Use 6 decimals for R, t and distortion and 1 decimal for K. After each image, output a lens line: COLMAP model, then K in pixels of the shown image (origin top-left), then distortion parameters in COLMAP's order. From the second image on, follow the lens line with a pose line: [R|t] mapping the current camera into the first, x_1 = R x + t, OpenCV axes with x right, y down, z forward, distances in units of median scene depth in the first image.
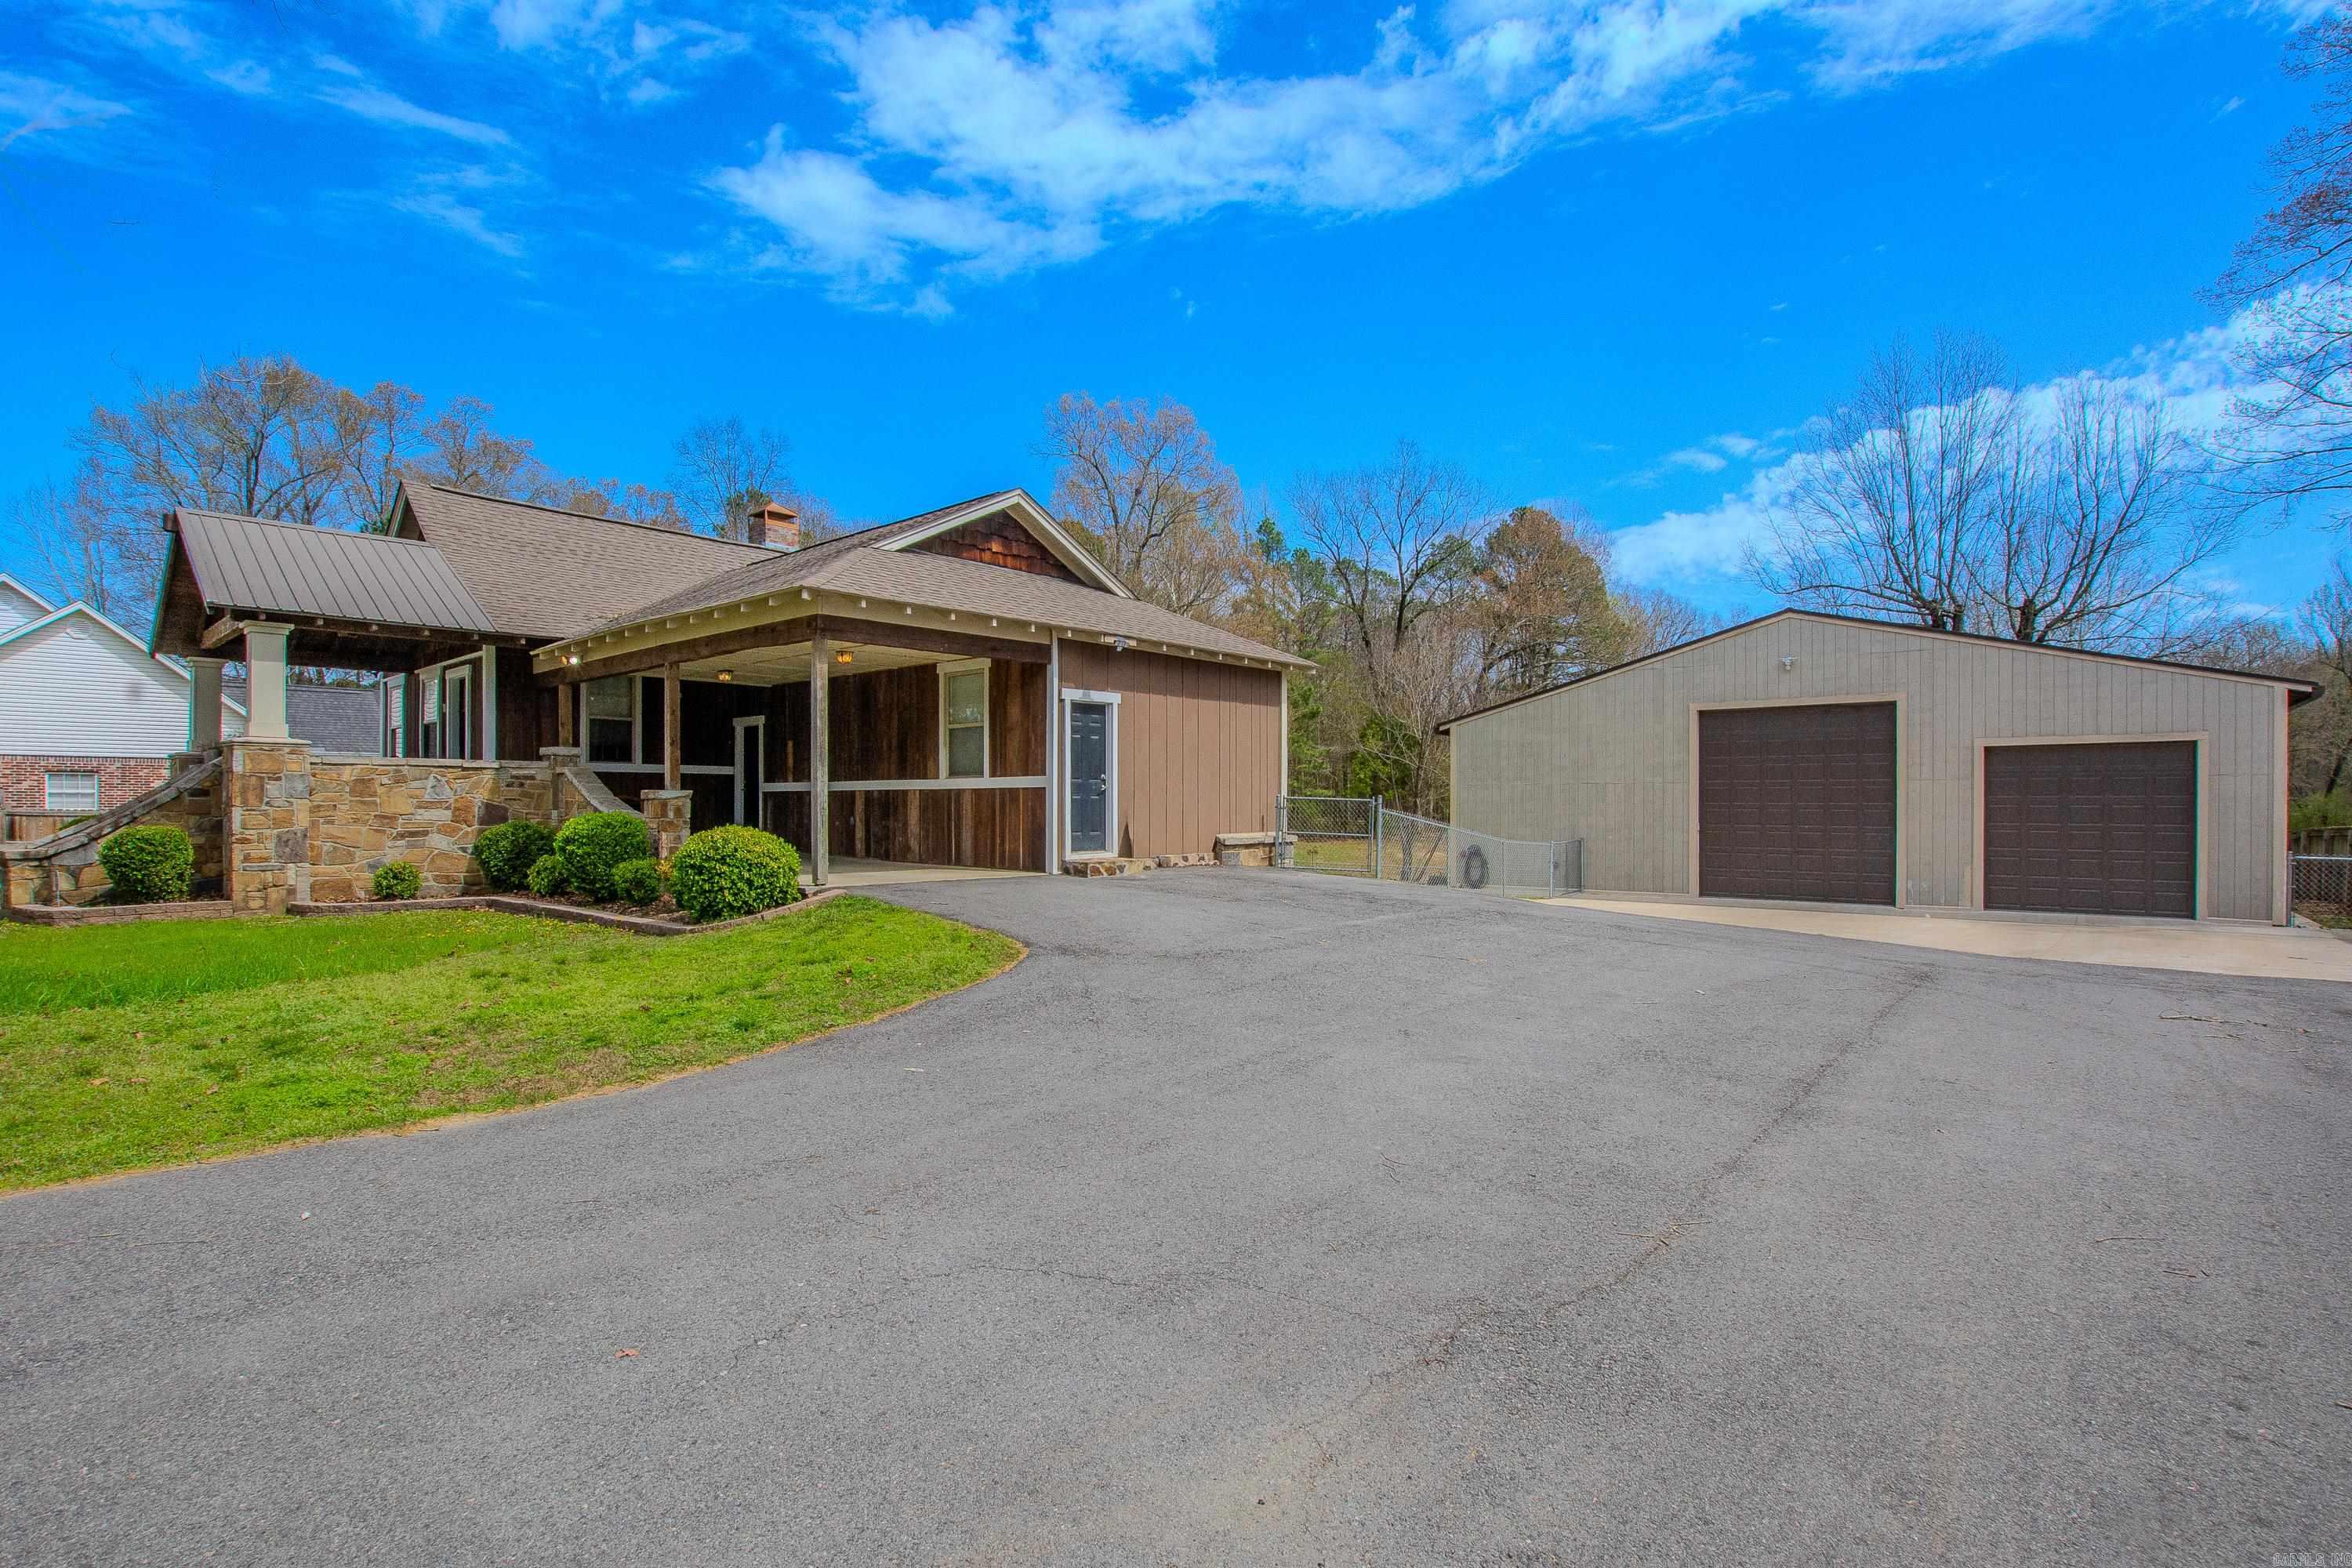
lens RADIAL K [[1036.6, 0, 1208.6], [0, 1036.6, 809.5], [0, 0, 1]] dist [-0.034997, 0.004849]
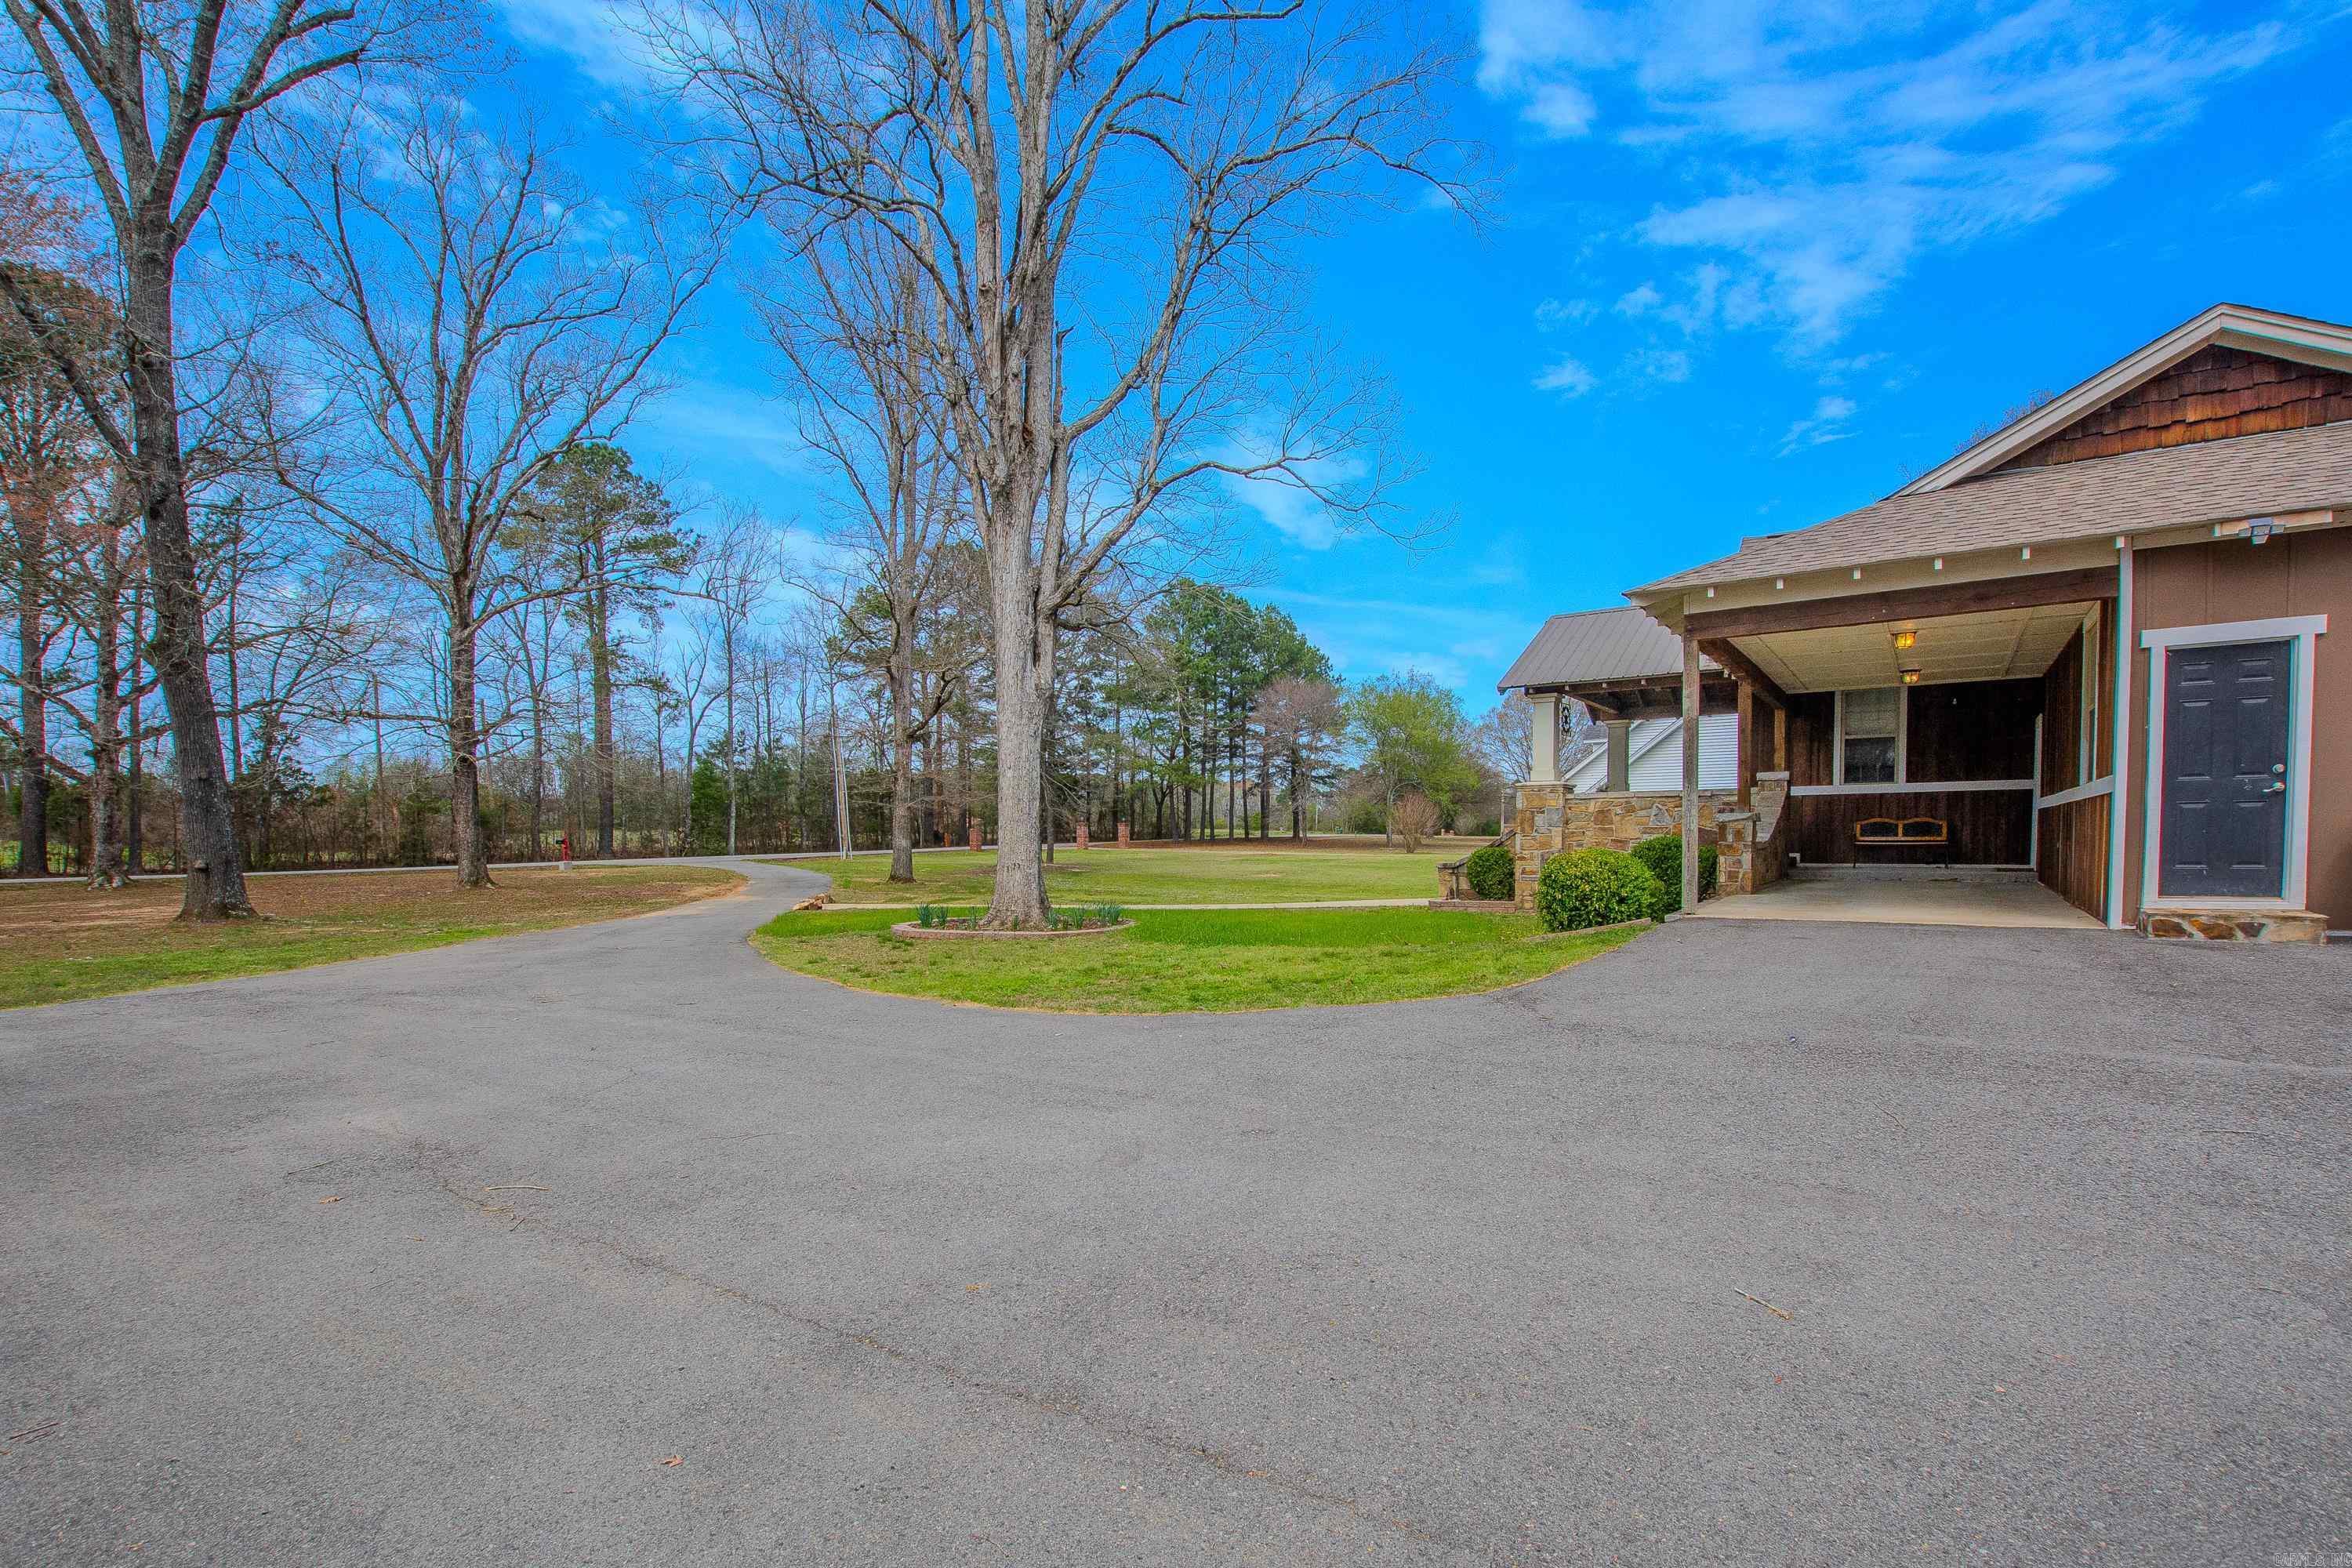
lens RADIAL K [[1036.6, 0, 1191.1], [0, 1036.6, 879.6], [0, 0, 1]] dist [-0.034997, 0.004849]
pose [[0.173946, 0.034699, -0.984144, 0.348857], [0.007232, 0.999307, 0.036512, 0.005279], [0.984729, -0.013468, 0.173575, 0.327089]]
